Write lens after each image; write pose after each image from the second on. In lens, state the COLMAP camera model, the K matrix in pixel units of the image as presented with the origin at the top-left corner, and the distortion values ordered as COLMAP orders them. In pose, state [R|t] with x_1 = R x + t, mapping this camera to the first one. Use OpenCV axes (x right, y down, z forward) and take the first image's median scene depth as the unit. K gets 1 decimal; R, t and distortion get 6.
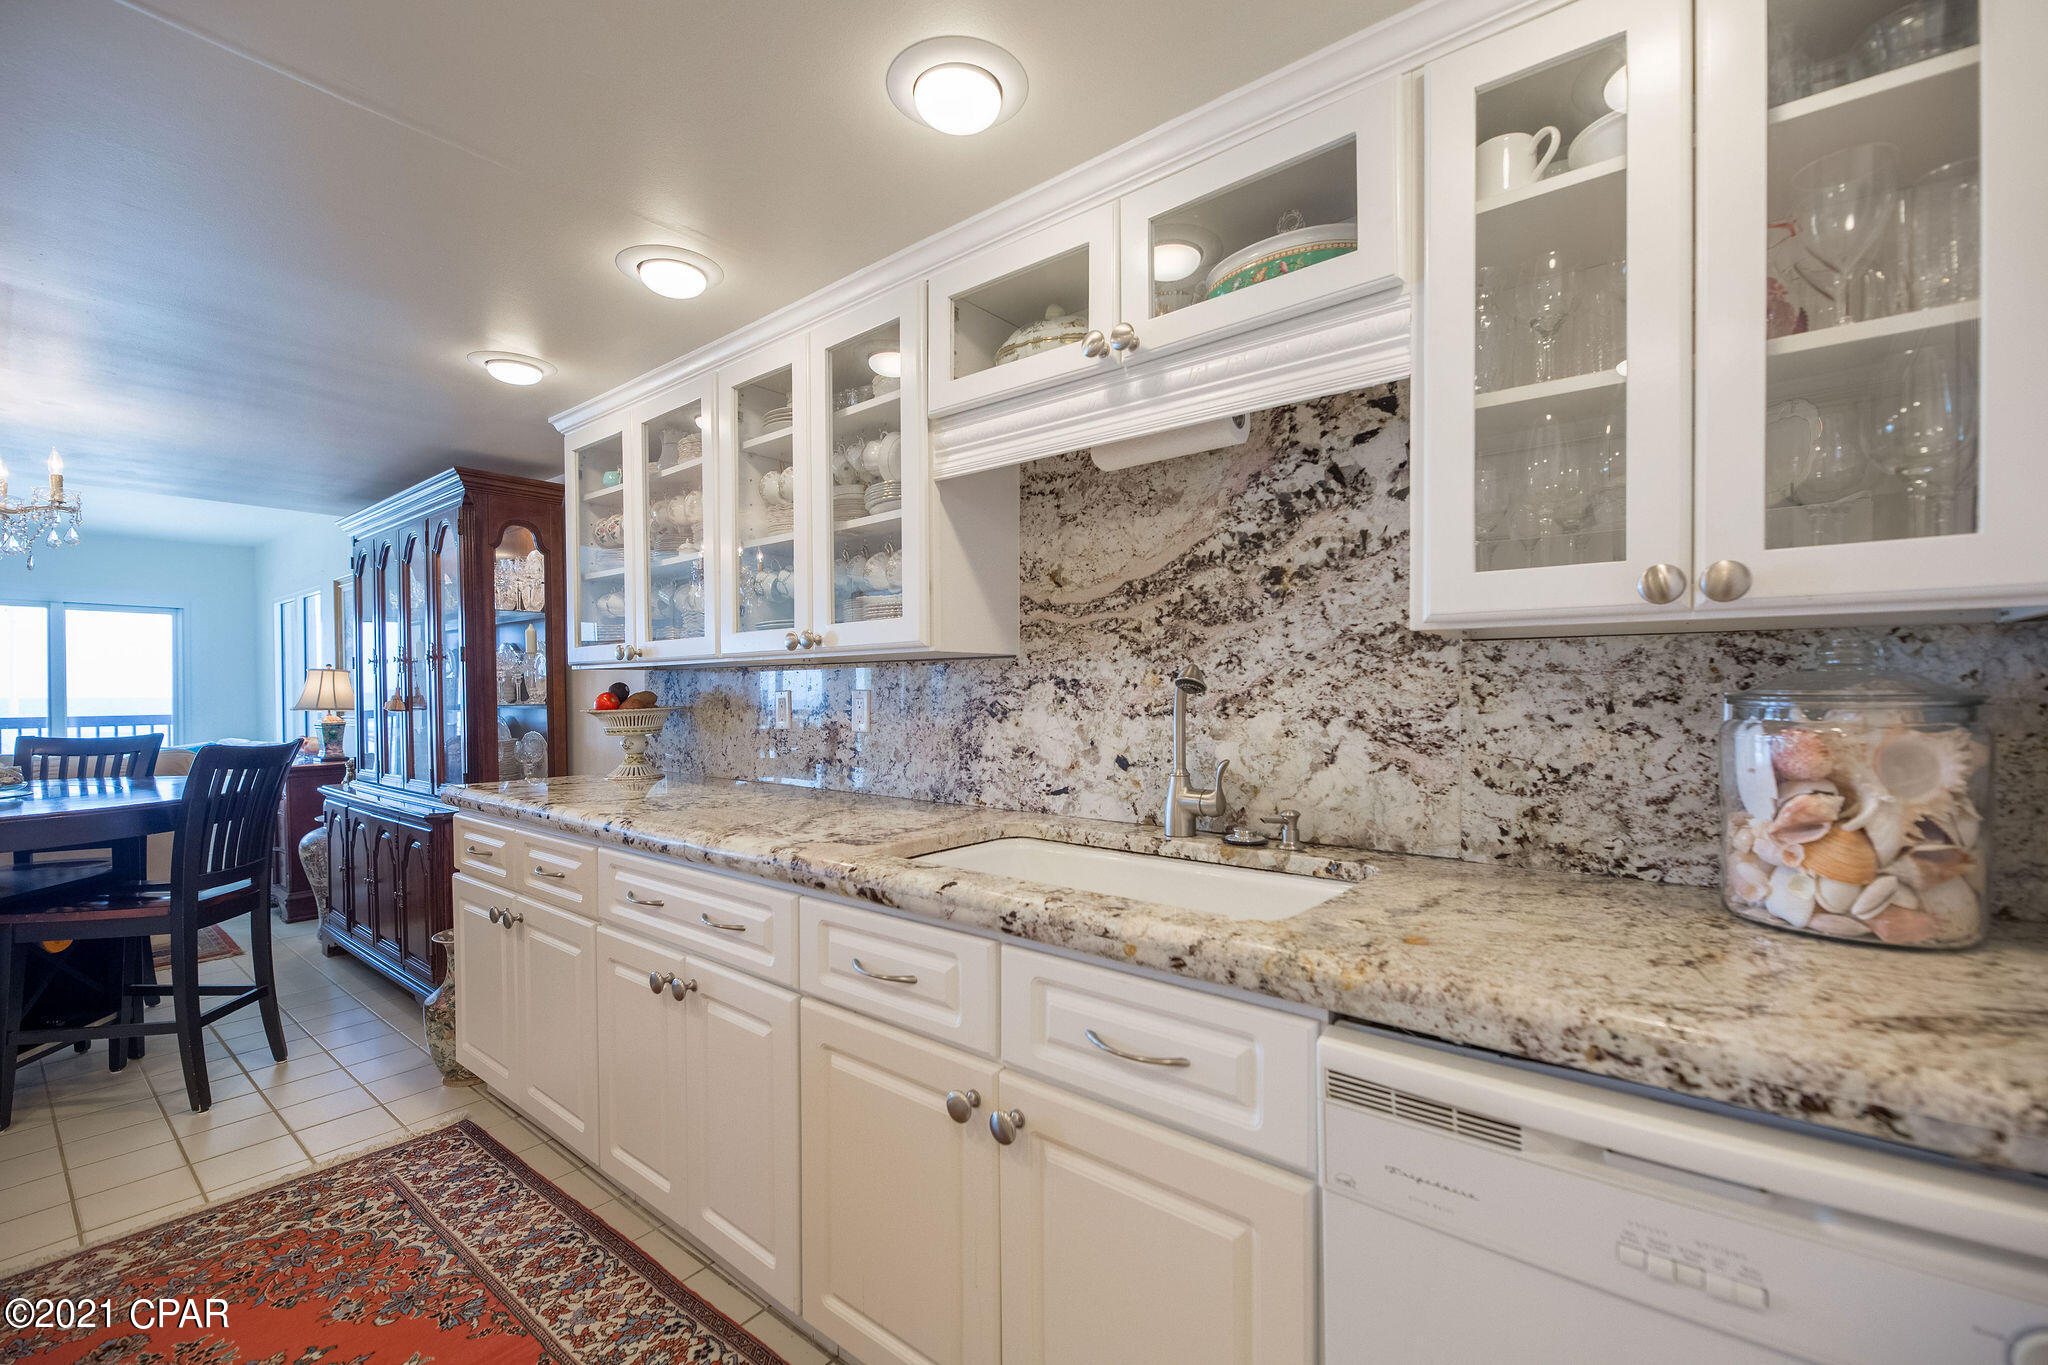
lens RADIAL K [[858.4, 0, 1037.5], [0, 858.4, 694.5], [0, 0, 1]] dist [-0.000751, -0.000867]
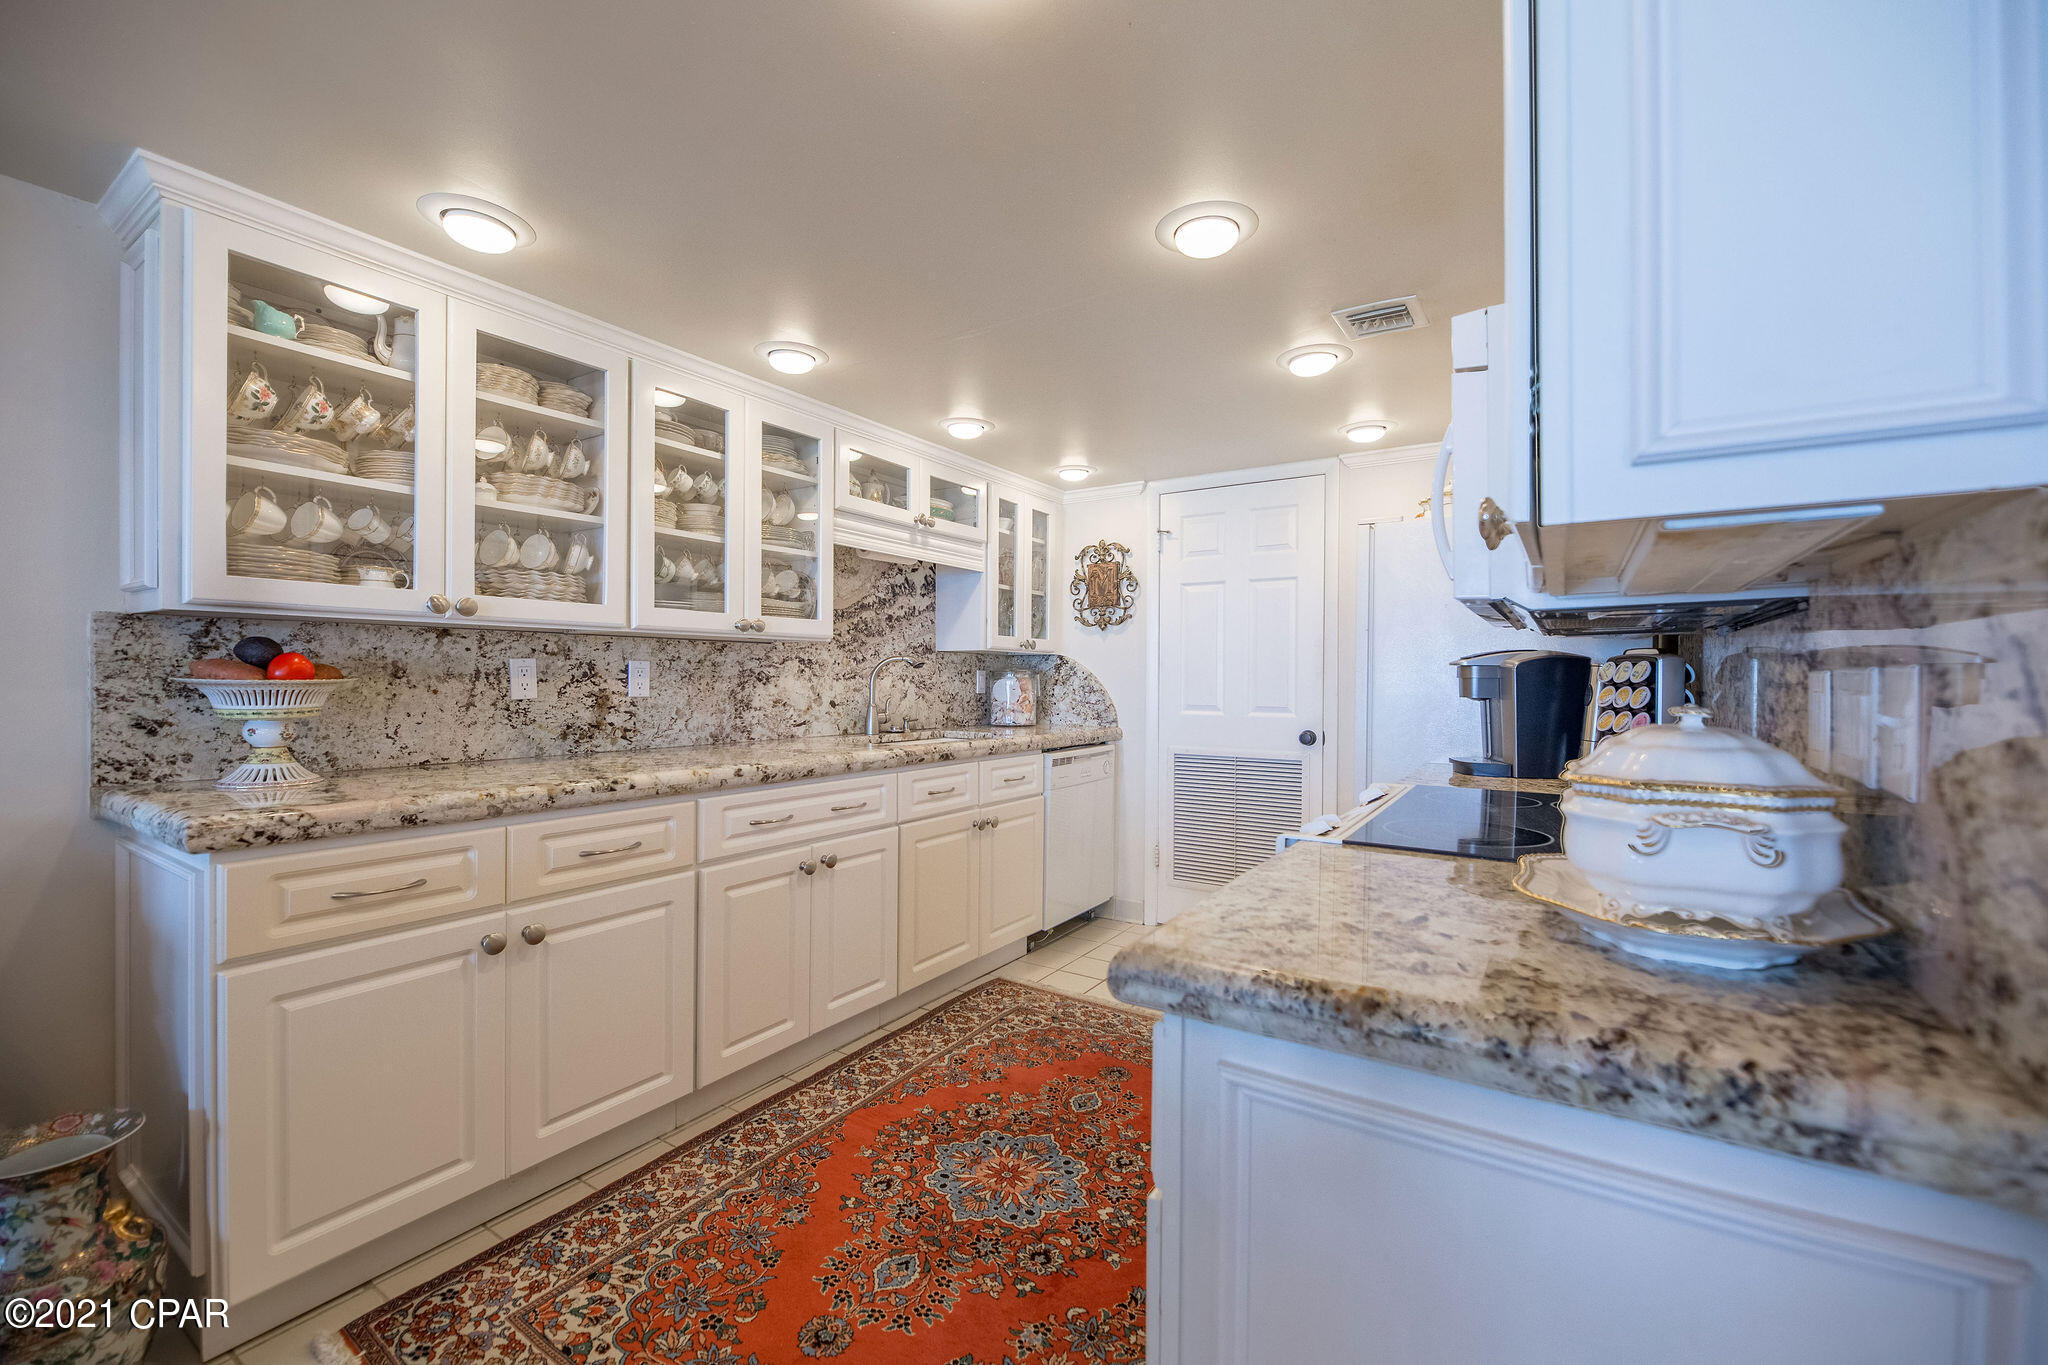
lens RADIAL K [[842.2, 0, 1034.3], [0, 842.2, 671.6], [0, 0, 1]] dist [-0.000471, -0.003091]
pose [[-0.111018, 0.009424, 0.993774, -1.562813], [-0.002930, 0.999948, -0.009810, 0.021134], [-0.993814, -0.004001, -0.110984, 0.660119]]
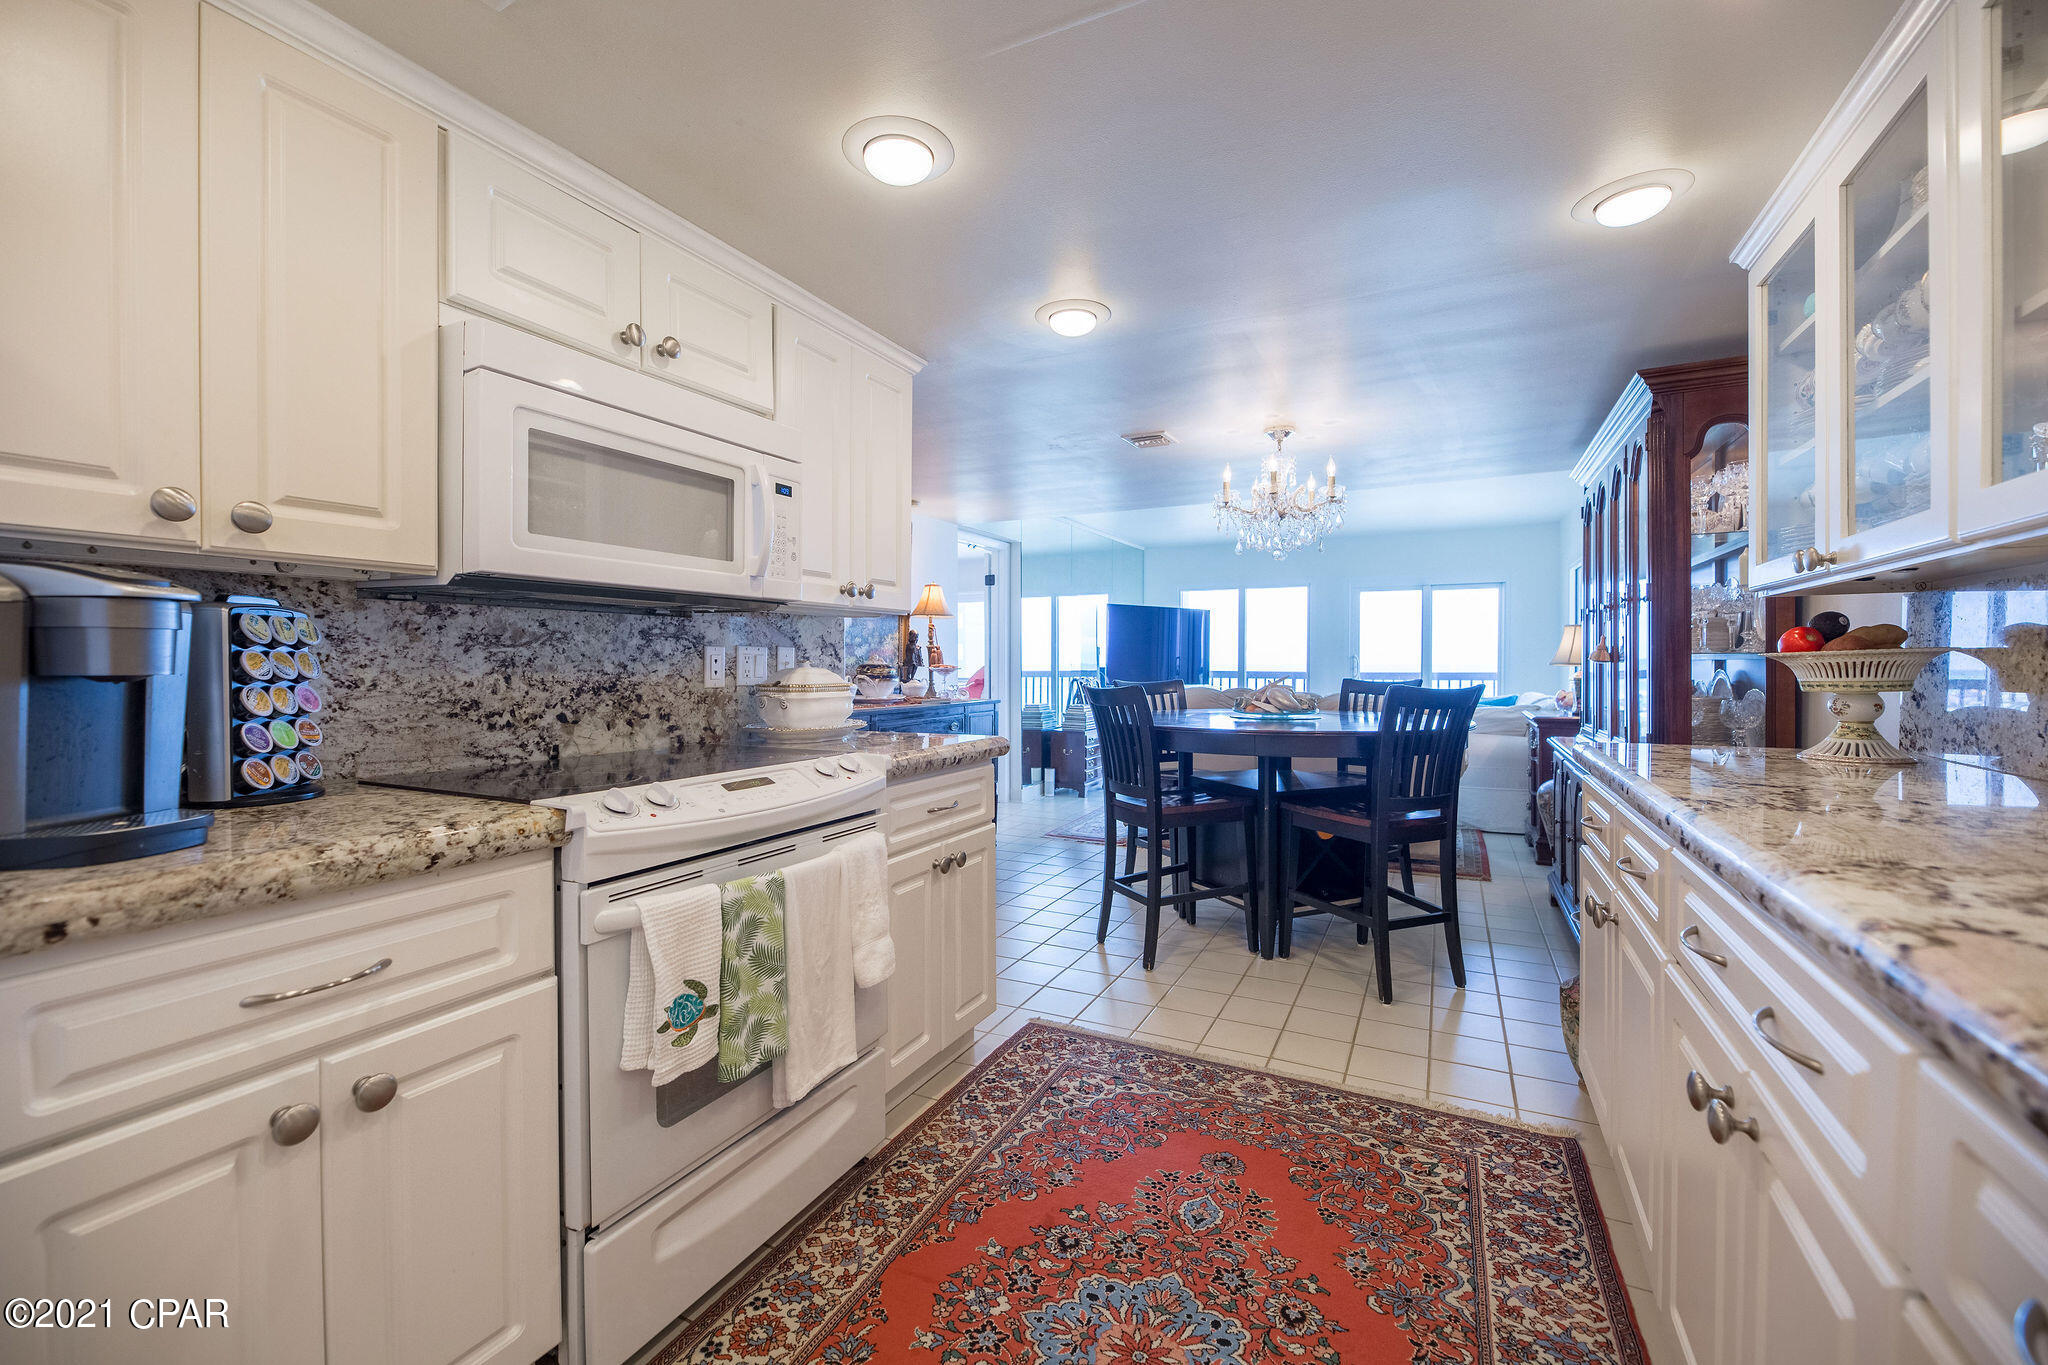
lens RADIAL K [[830.5, 0, 1020.6], [0, 830.5, 679.3], [0, 0, 1]] dist [-0.000523, -0.003451]
pose [[0.195157, 0.022053, -0.980524, 0.015254], [-0.002822, 0.999756, 0.021924, 0.033845], [0.980768, -0.001511, 0.195172, 0.361555]]
